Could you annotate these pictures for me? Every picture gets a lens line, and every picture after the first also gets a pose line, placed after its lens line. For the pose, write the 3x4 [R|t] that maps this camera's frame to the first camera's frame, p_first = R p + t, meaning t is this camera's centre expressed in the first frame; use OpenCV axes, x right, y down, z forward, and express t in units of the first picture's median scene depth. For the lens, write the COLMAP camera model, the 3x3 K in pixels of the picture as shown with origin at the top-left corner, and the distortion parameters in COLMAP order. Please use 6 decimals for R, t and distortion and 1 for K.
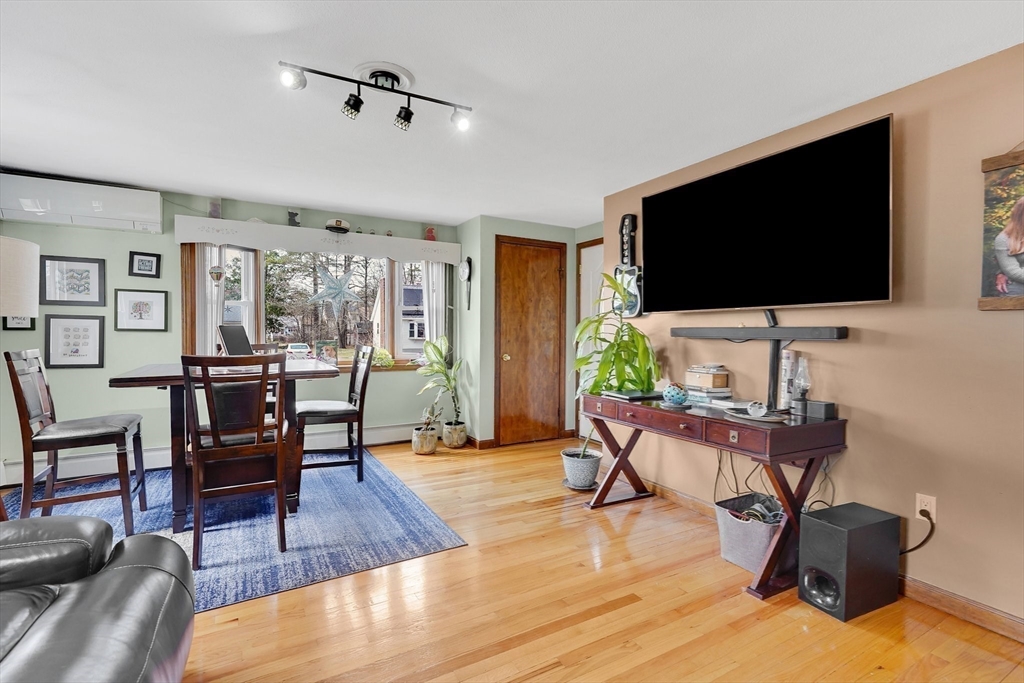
lens RADIAL K [[462.4, 0, 505.5], [0, 462.4, 338.7], [0, 0, 1]] dist [-0.002989, 0.000349]
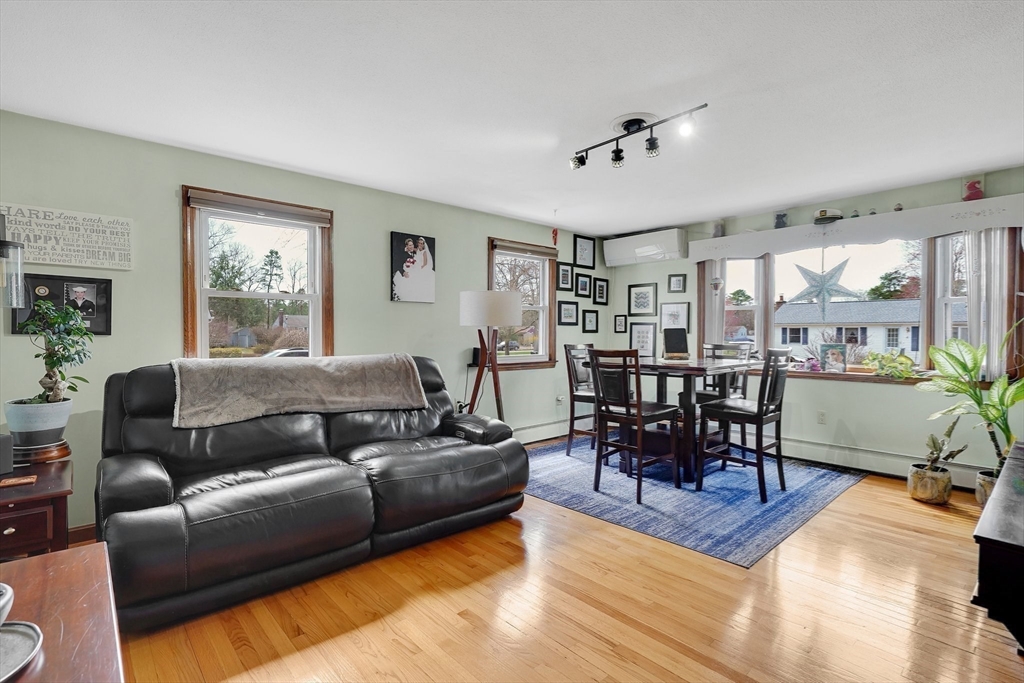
lens RADIAL K [[489.5, 0, 509.2], [0, 489.5, 337.2], [0, 0, 1]] dist [-0.001315, 0.001336]
pose [[0.220621, 0.006202, -0.975340, 0.611619], [-0.015042, 0.999882, 0.002956, -0.001944], [0.975244, 0.014019, 0.220689, 0.268913]]
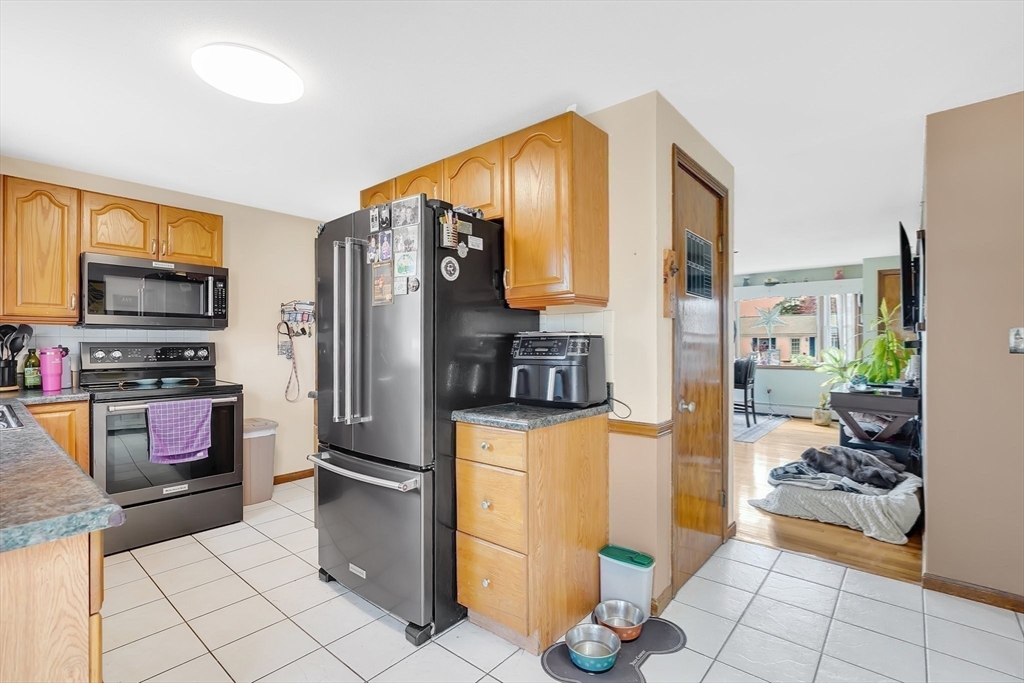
lens RADIAL K [[462.4, 0, 520.9], [0, 462.4, 344.5], [0, 0, 1]] dist [-0.002989, 0.000349]
pose [[0.346029, -0.002584, -0.938220, 1.282609], [-0.008292, 0.999949, -0.005813, 0.004113], [0.938187, 0.009791, 0.345990, -0.623974]]
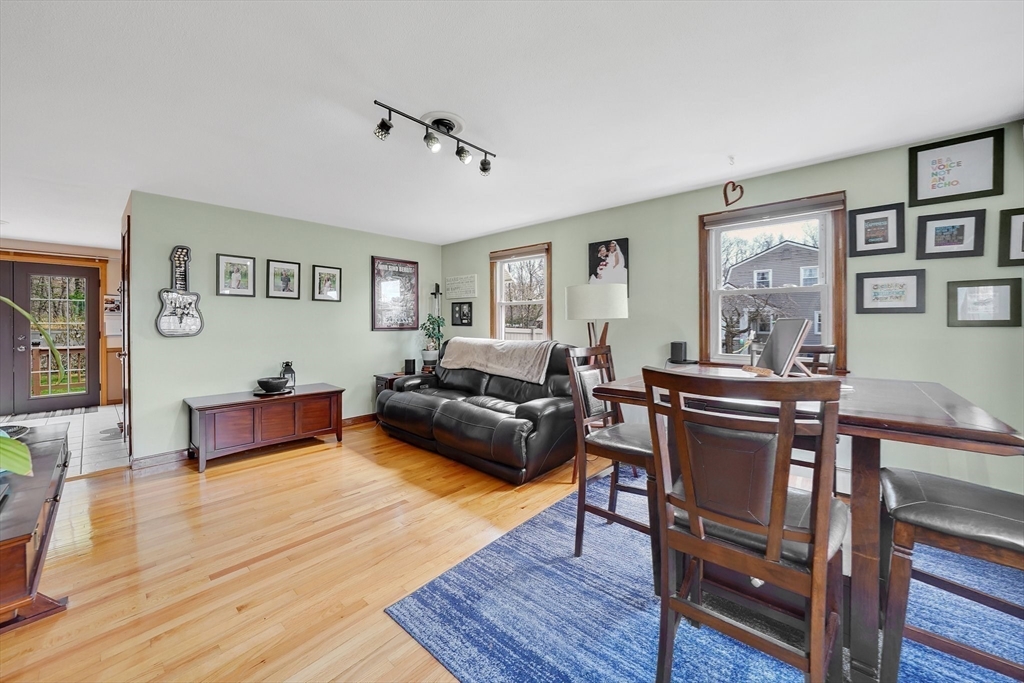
lens RADIAL K [[377.4, 0, 497.4], [0, 377.4, 322.1], [0, 0, 1]] dist [-0.007644, 0.000058]
pose [[-0.949459, 0.001881, -0.313885, -0.054849], [-0.003053, 0.999879, 0.015224, -0.033963], [0.313876, 0.015413, -0.949339, 1.349473]]
